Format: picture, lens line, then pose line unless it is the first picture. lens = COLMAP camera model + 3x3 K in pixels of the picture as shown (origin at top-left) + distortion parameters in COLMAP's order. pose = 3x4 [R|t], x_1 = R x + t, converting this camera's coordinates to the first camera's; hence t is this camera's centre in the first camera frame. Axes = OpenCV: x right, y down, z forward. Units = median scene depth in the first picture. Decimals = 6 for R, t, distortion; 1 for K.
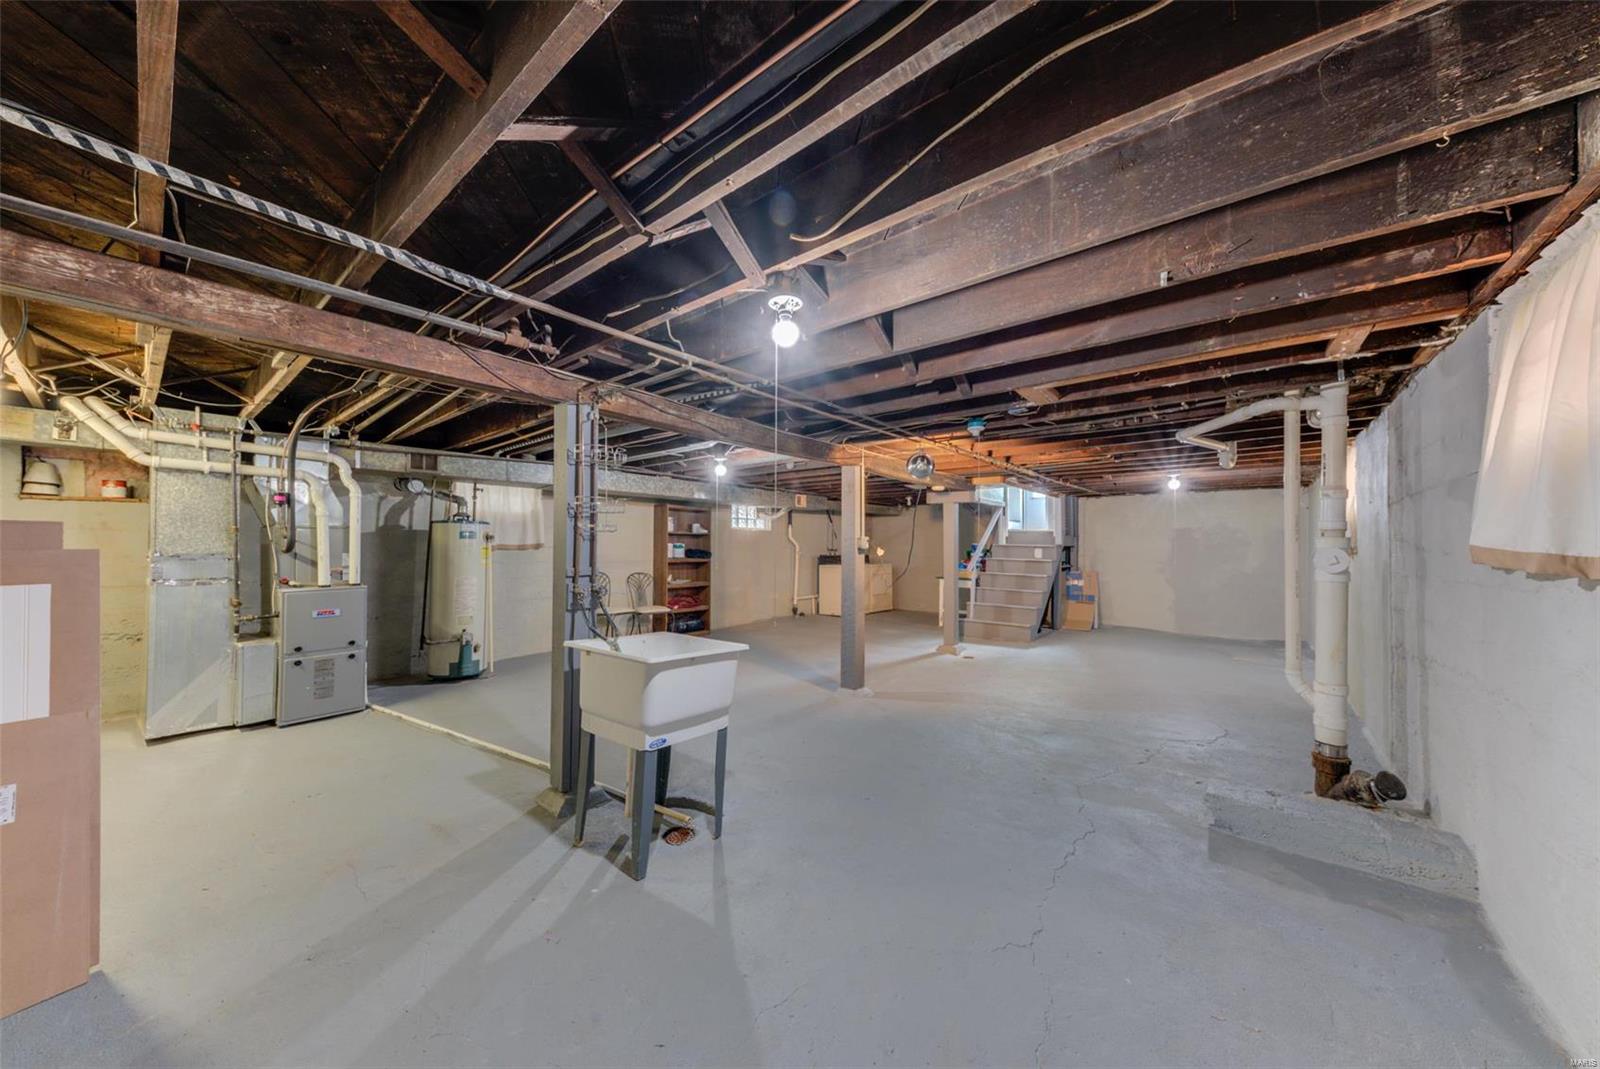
lens RADIAL K [[540.3, 0, 800.0], [0, 540.3, 534.5], [0, 0, 1]] dist [0.022994, -0.004793]
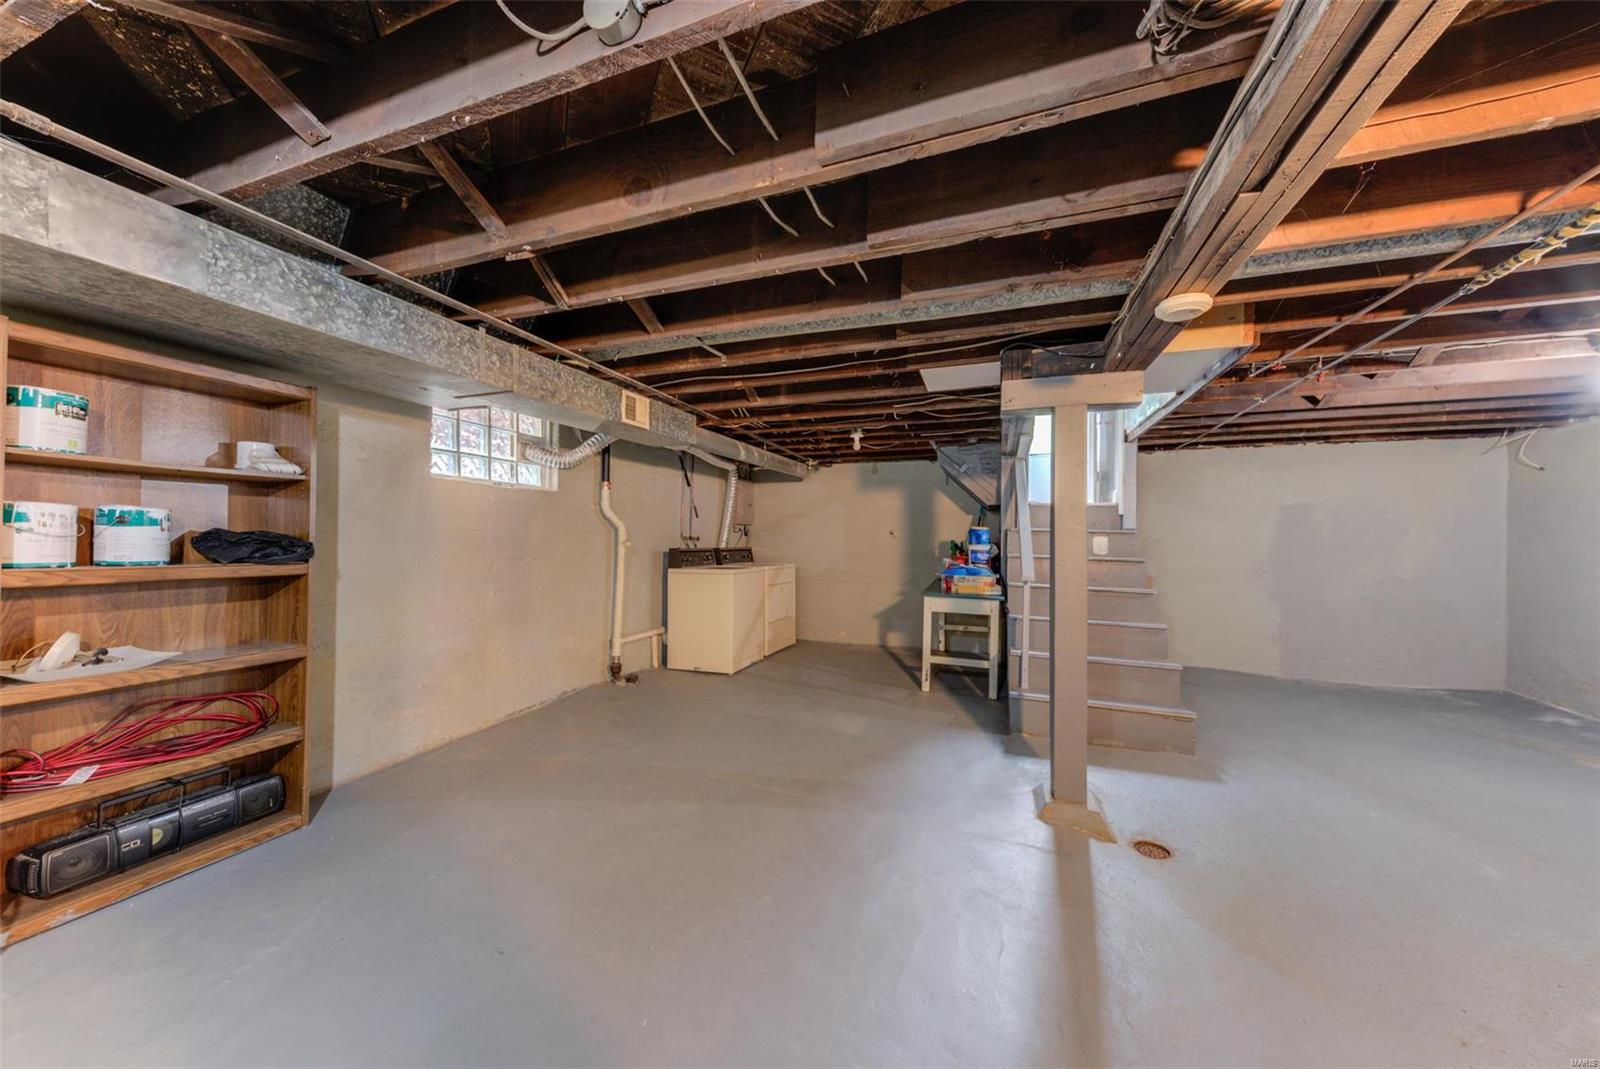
lens RADIAL K [[540.3, 0, 800.0], [0, 540.3, 534.5], [0, 0, 1]] dist [0.022994, -0.004793]
pose [[0.947016, 0.004637, 0.321154, -0.011903], [-0.009334, 0.999871, 0.013087, 0.022176], [-0.321052, -0.015391, 0.946936, 0.618195]]
